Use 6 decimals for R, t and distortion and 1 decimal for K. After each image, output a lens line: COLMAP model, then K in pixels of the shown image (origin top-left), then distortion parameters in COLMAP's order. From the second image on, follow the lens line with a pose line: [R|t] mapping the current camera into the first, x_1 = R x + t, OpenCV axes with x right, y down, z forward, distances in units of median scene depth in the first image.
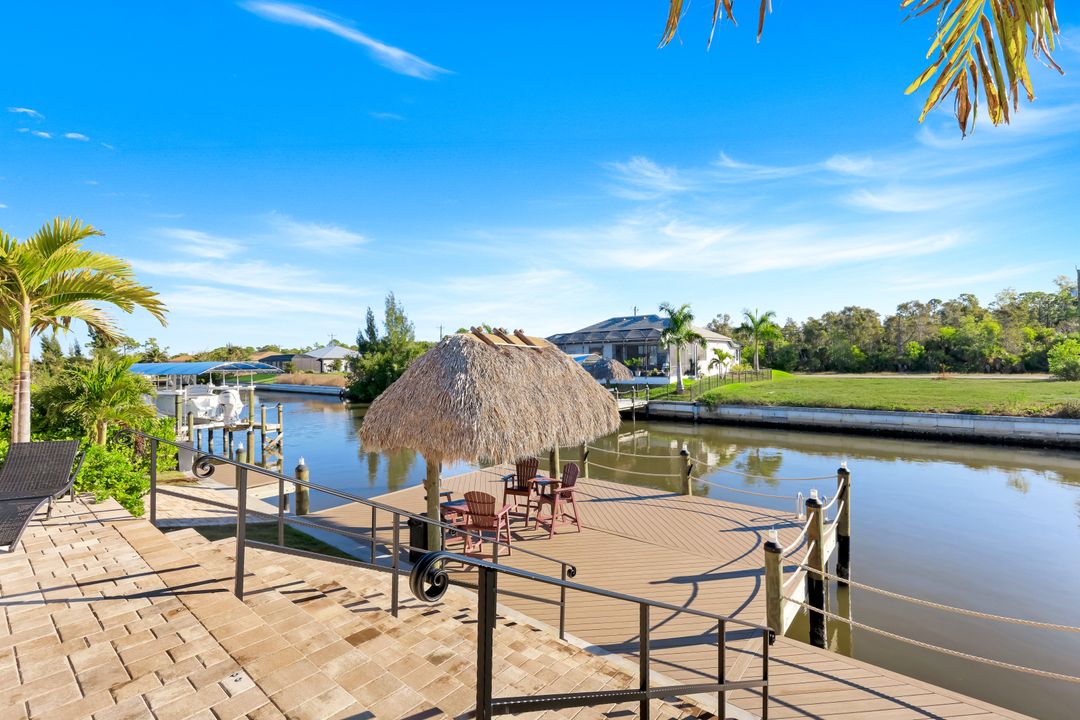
lens RADIAL K [[472.5, 0, 535.2], [0, 472.5, 356.2], [0, 0, 1]] dist [-0.000073, 0.000462]
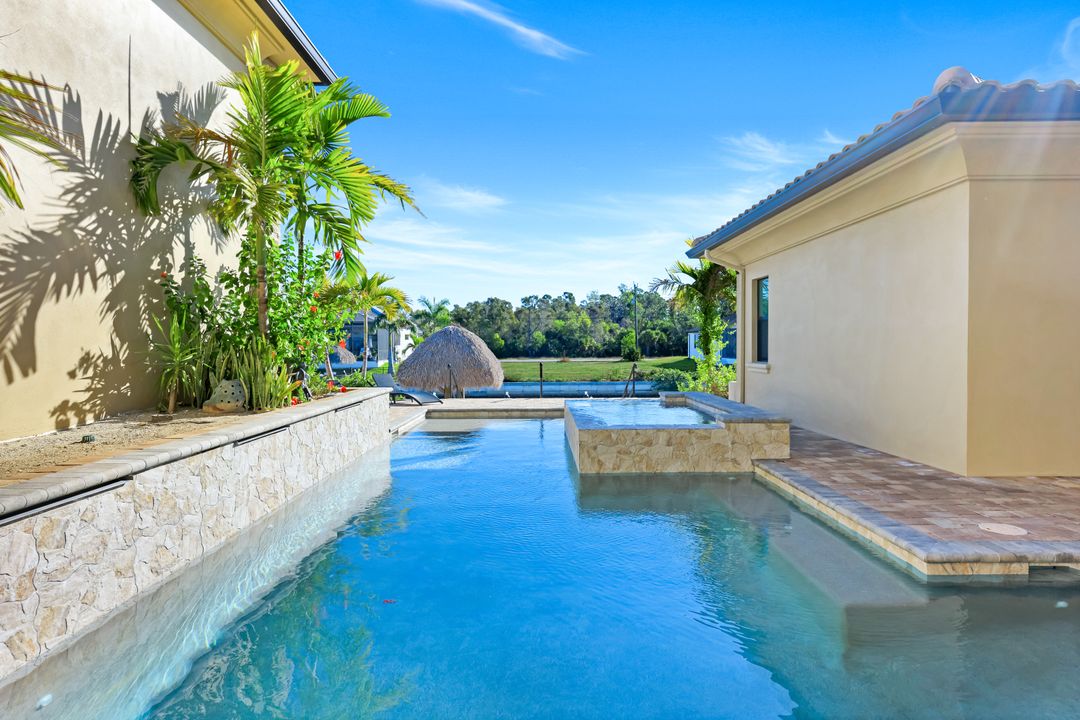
lens RADIAL K [[582.3, 0, 535.9], [0, 582.3, 367.8], [0, 0, 1]] dist [-0.005160, -0.003763]
pose [[0.761181, -0.017028, 0.648316, -0.153919], [-0.011156, 0.999164, 0.039341, 0.002583], [-0.648443, -0.037178, 0.760355, -0.105062]]
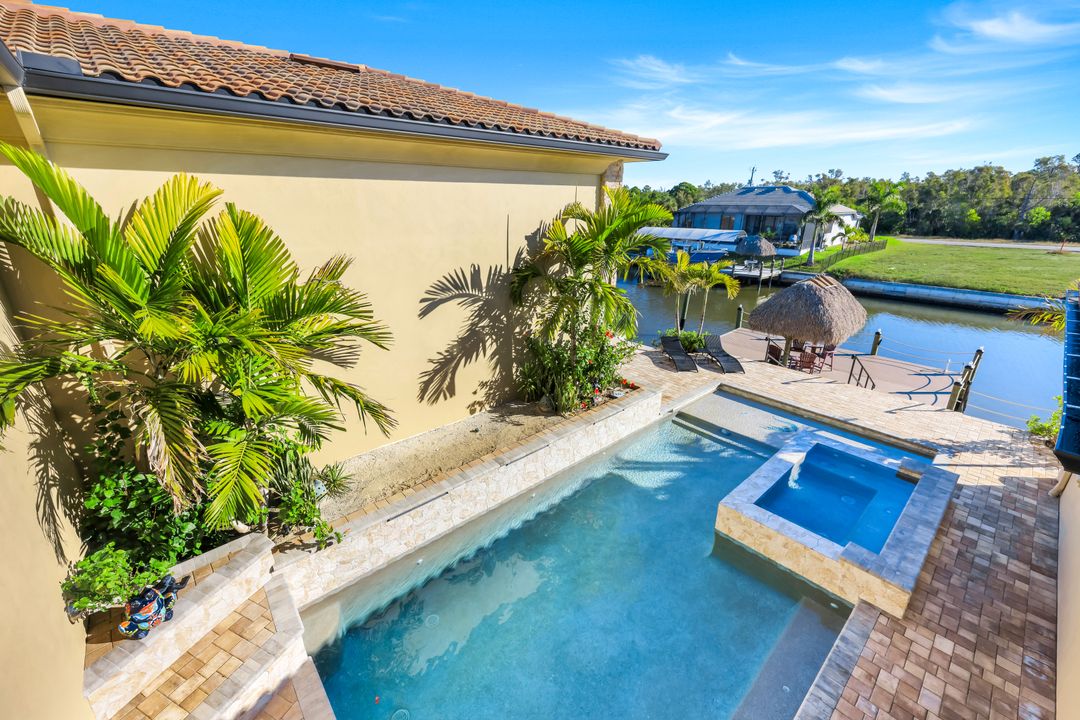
lens RADIAL K [[437.5, 0, 539.7], [0, 437.5, 353.2], [0, 0, 1]] dist [-0.000648, 0.000307]
pose [[0.989874, 0.062442, -0.127475, -0.119767], [-0.015309, 0.939773, 0.341455, -0.043915], [0.141119, -0.336046, 0.931213, -0.122850]]
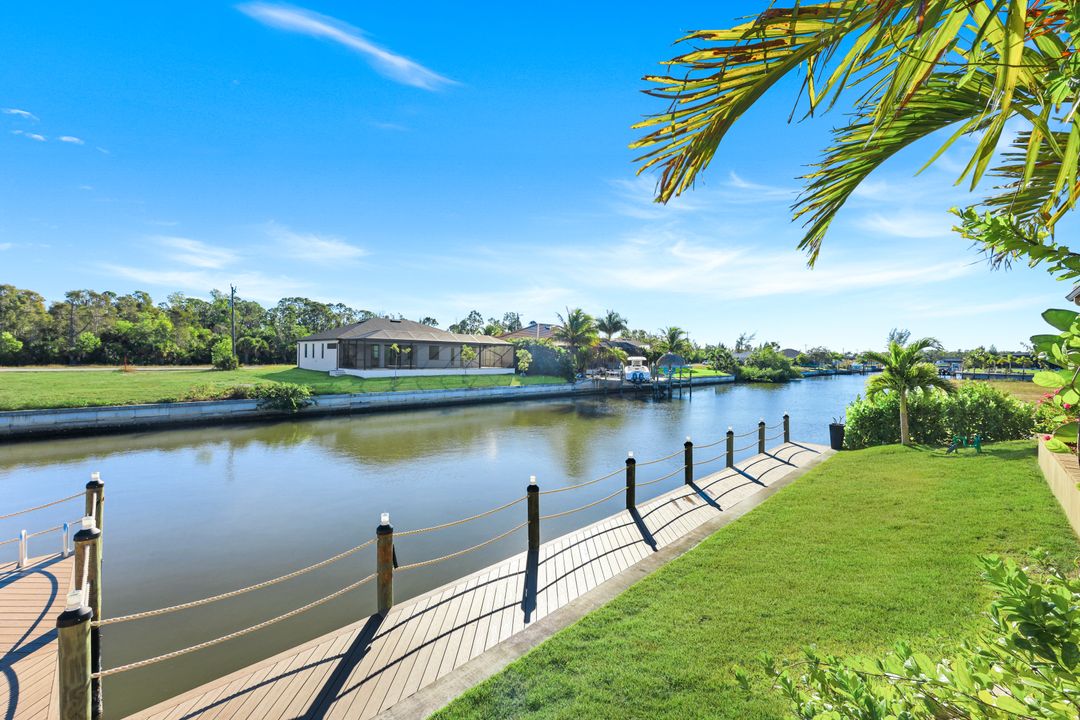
lens RADIAL K [[437.5, 0, 538.1], [0, 437.5, 360.2], [0, 0, 1]] dist [-0.000648, 0.000307]
pose [[0.081945, 0.004838, 0.996625, -0.006089], [-0.028768, 0.999583, -0.002487, 0.000844], [-0.996222, -0.028467, 0.082050, 0.022693]]
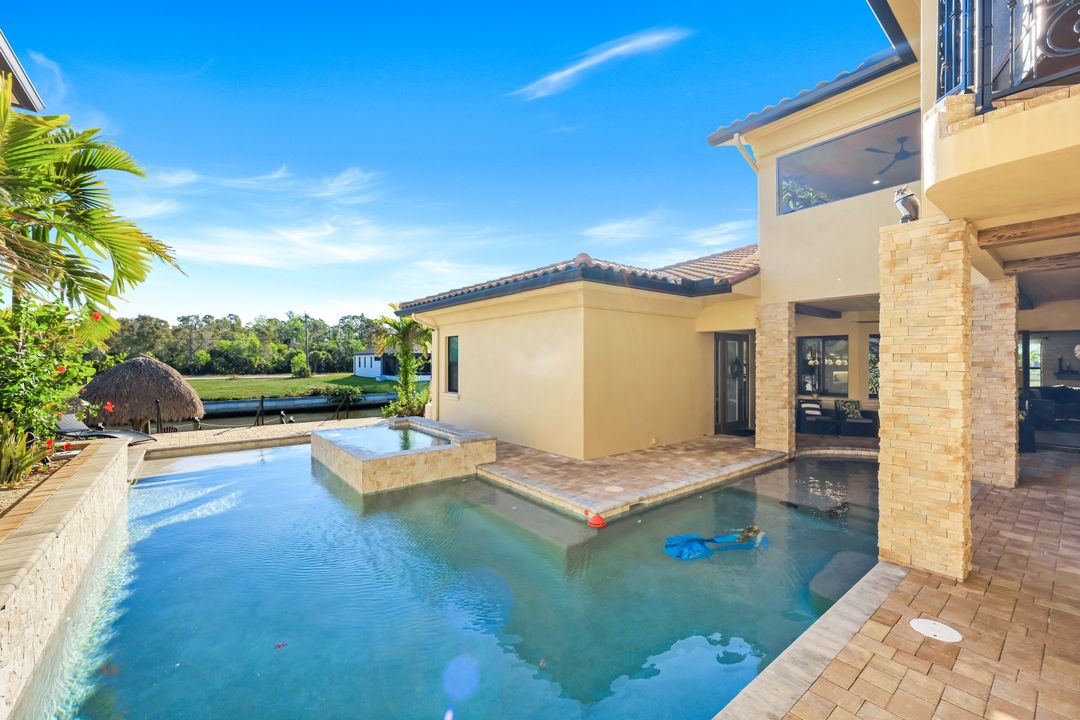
lens RADIAL K [[437.5, 0, 538.7], [0, 437.5, 358.7], [0, 0, 1]] dist [-0.000648, 0.000307]
pose [[0.189832, 0.016411, 0.981679, -0.171688], [-0.013159, 0.999813, -0.014169, -0.004402], [-0.981728, -0.010228, 0.190012, -0.094053]]
